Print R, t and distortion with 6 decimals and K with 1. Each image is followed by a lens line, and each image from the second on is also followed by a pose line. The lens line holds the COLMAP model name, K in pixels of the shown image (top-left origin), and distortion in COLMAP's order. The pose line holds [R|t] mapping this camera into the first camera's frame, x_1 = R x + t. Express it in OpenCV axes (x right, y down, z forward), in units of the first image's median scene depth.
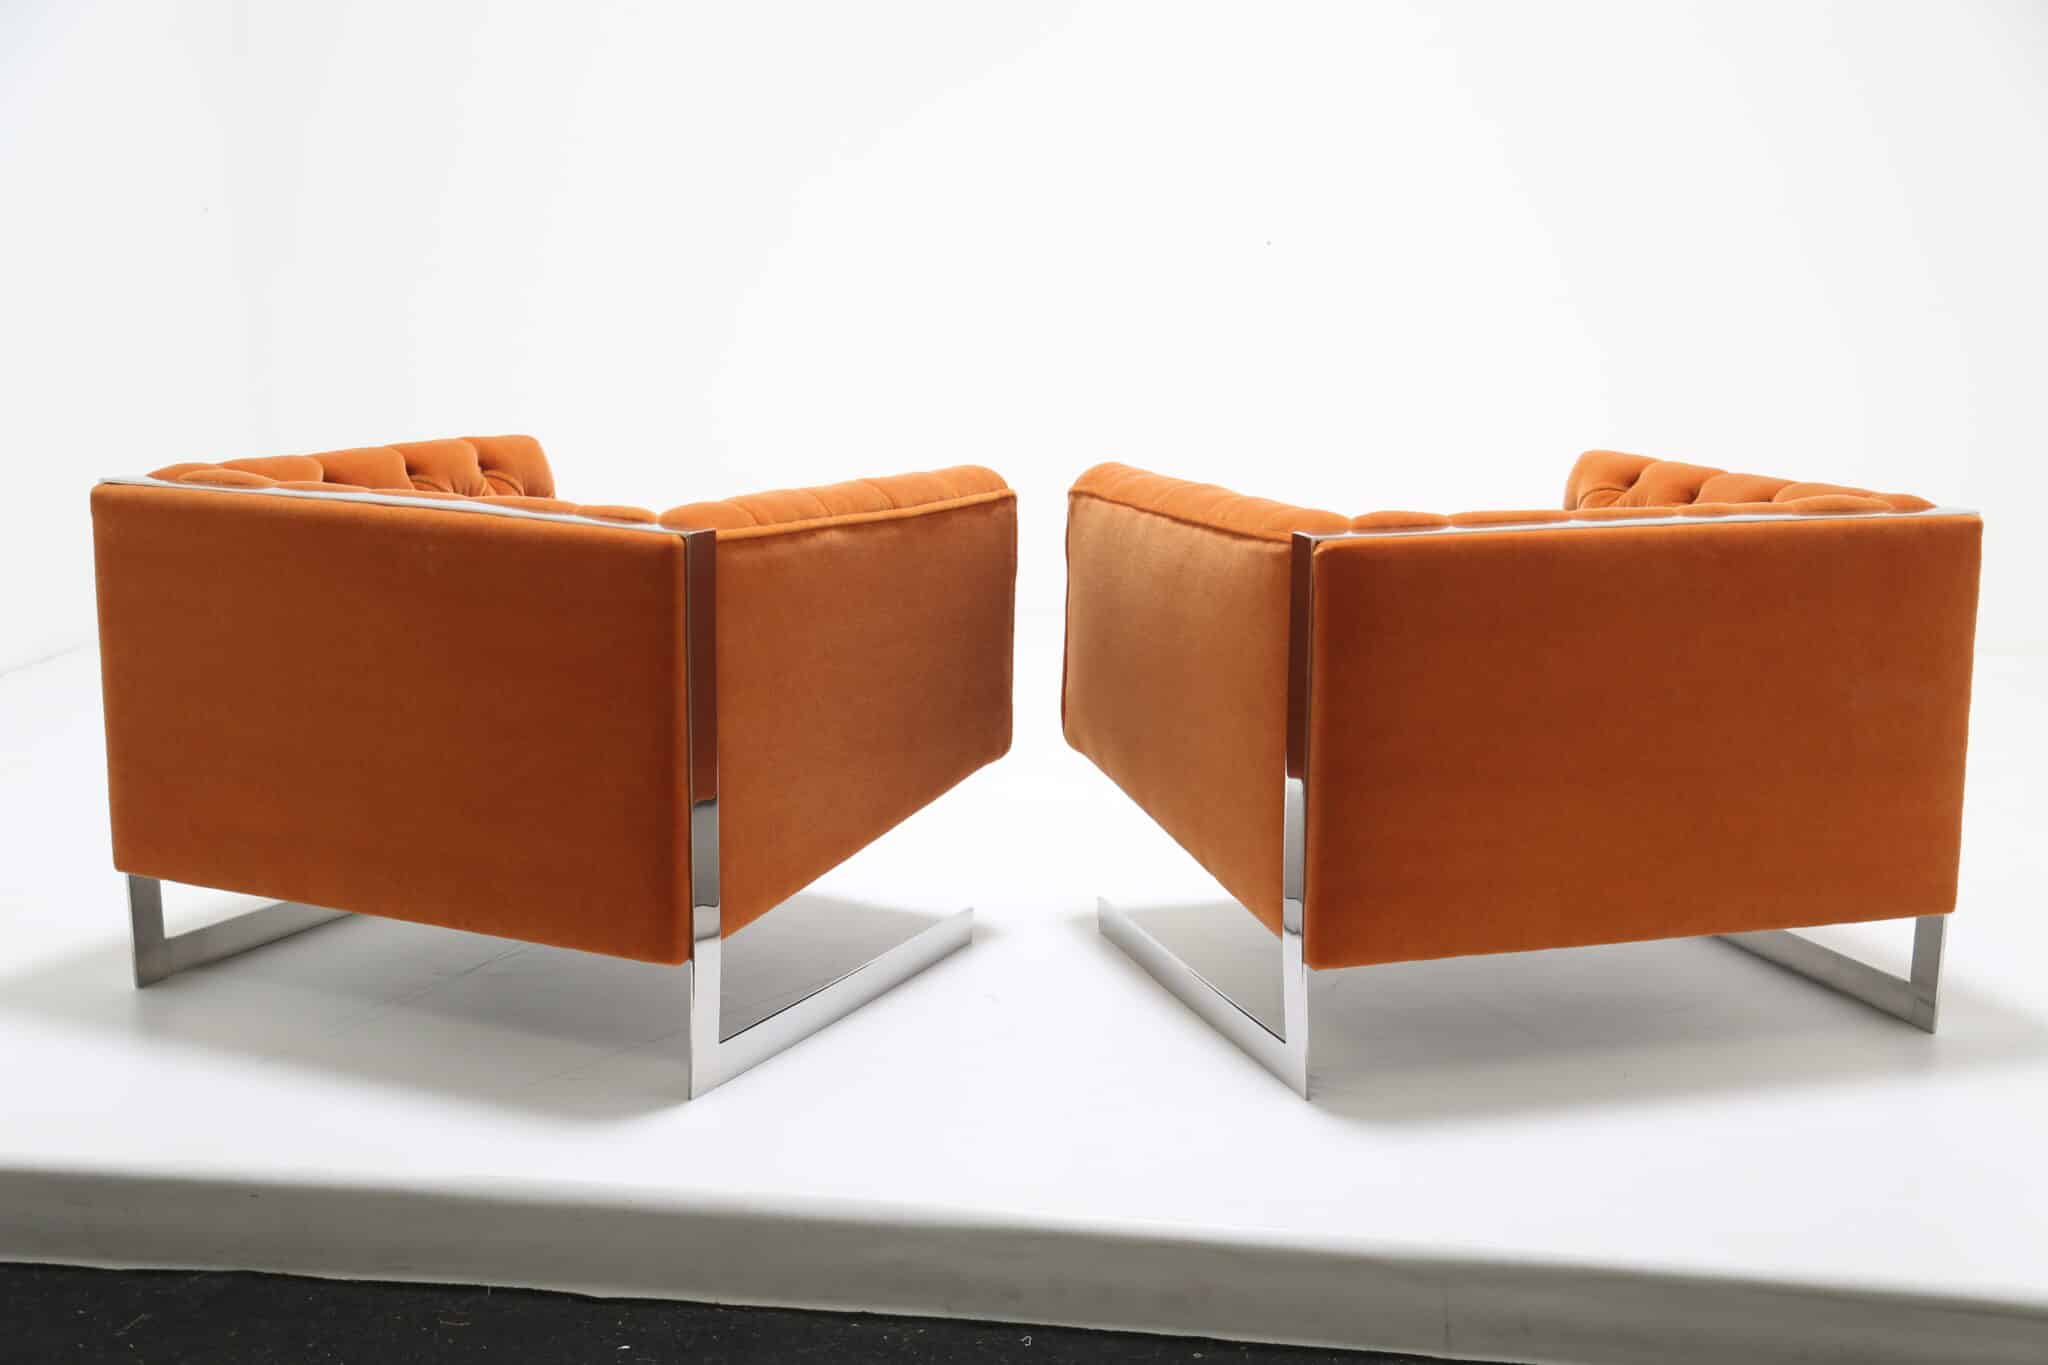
lens RADIAL K [[2734.2, 0, 1016.9], [0, 2734.2, 678.5], [0, 0, 1]] dist [0.066544, -0.042044]
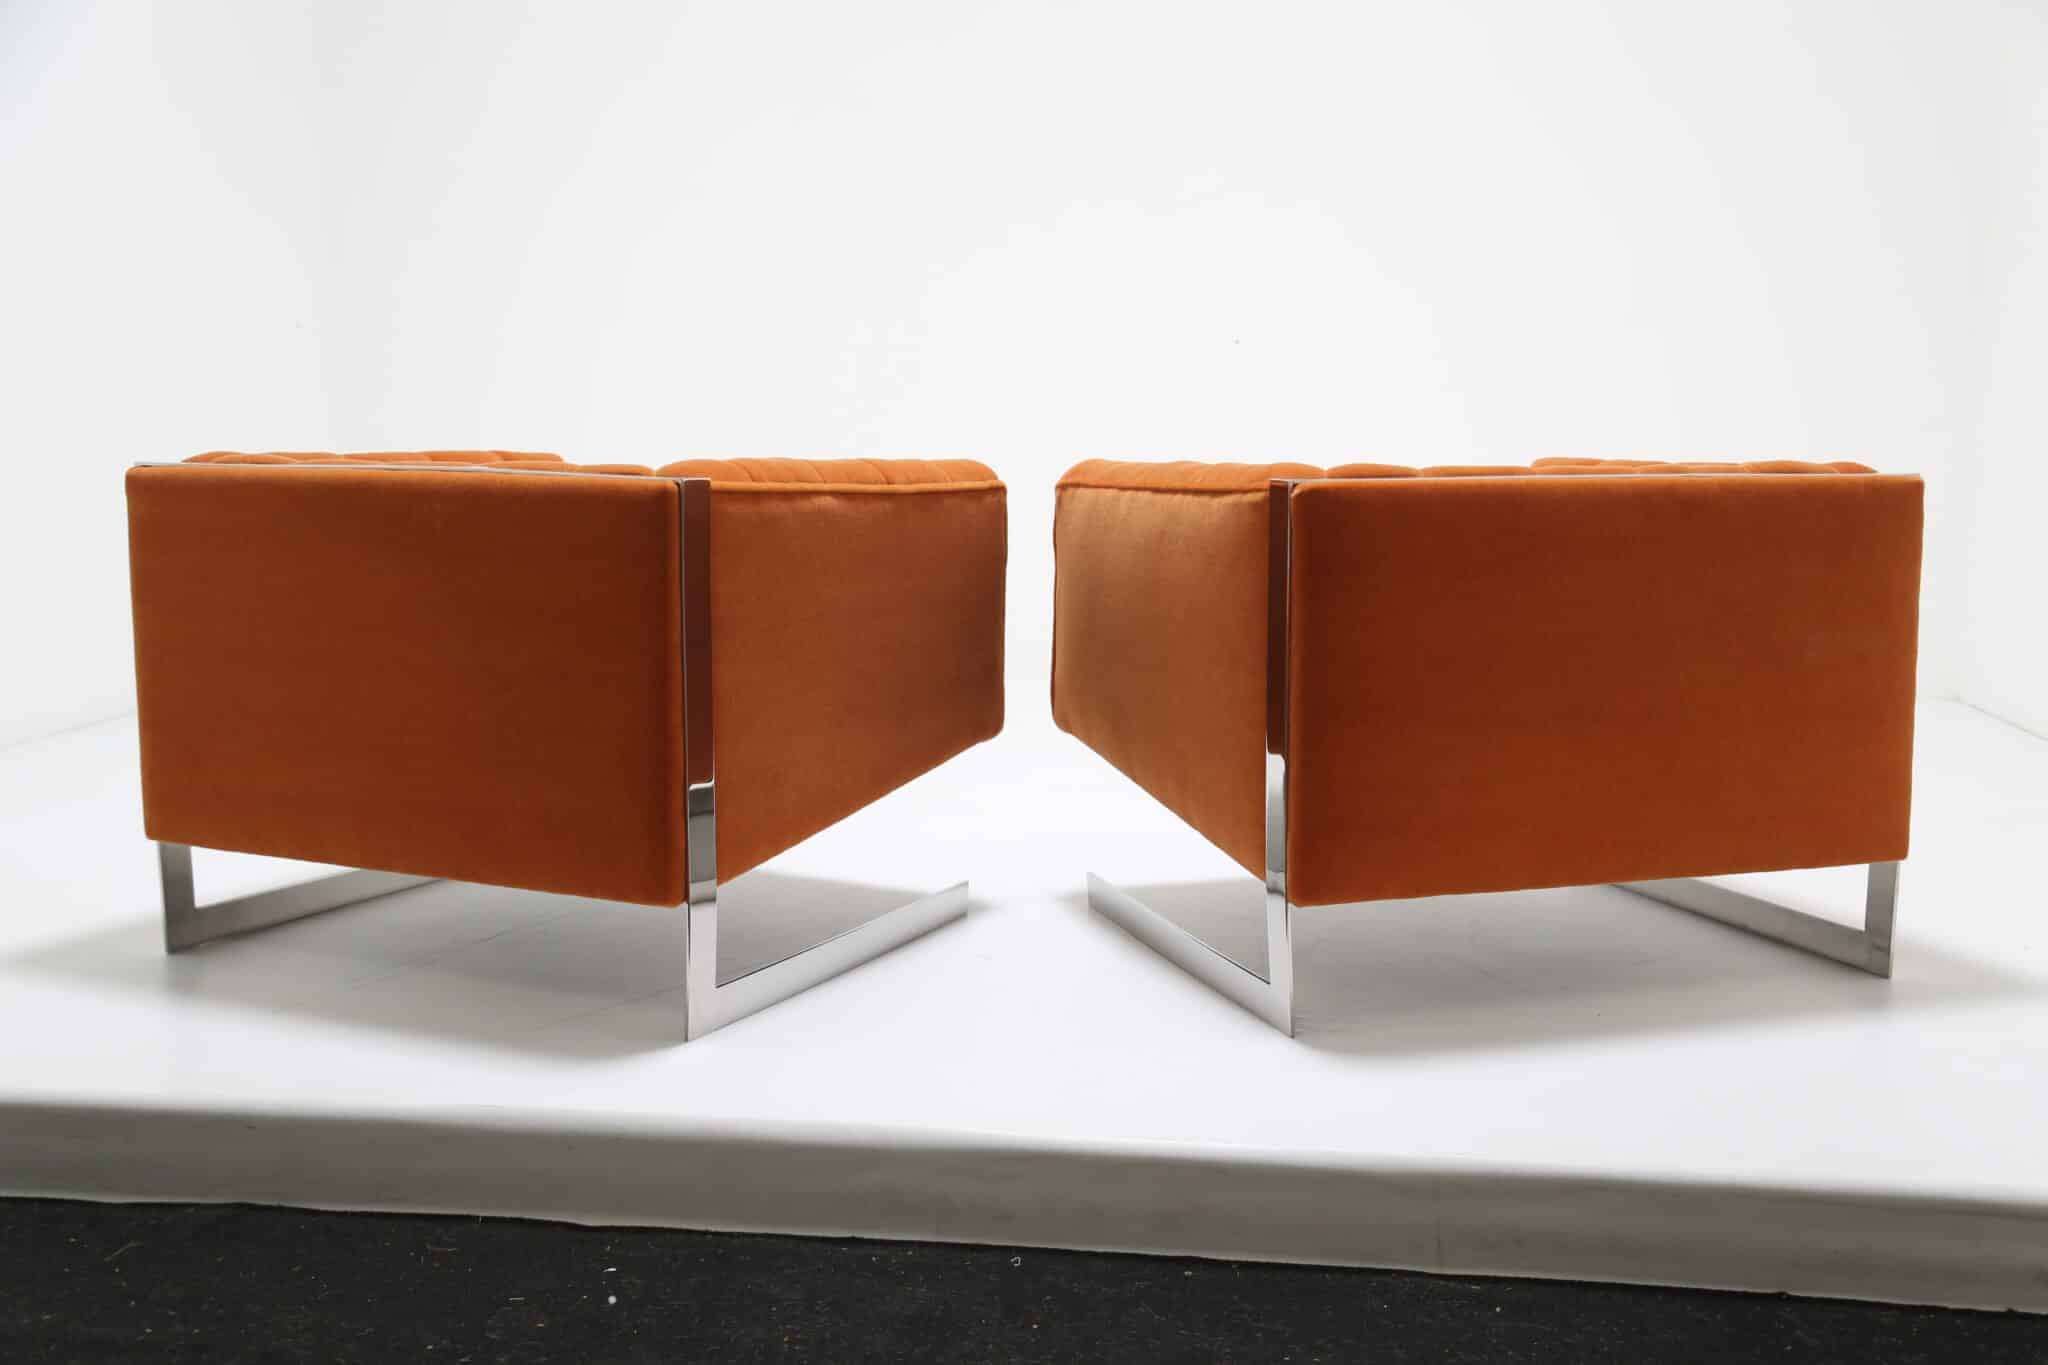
lens RADIAL K [[2289.0, 0, 1028.1], [0, 2289.0, 675.9], [0, 0, 1]] dist [-0.003747, 0.036146]
pose [[0.999963, -0.008533, 0.001167, 0.007660], [0.008589, 0.998043, -0.061940, 0.070642], [-0.000637, 0.061947, 0.998079, 0.139315]]
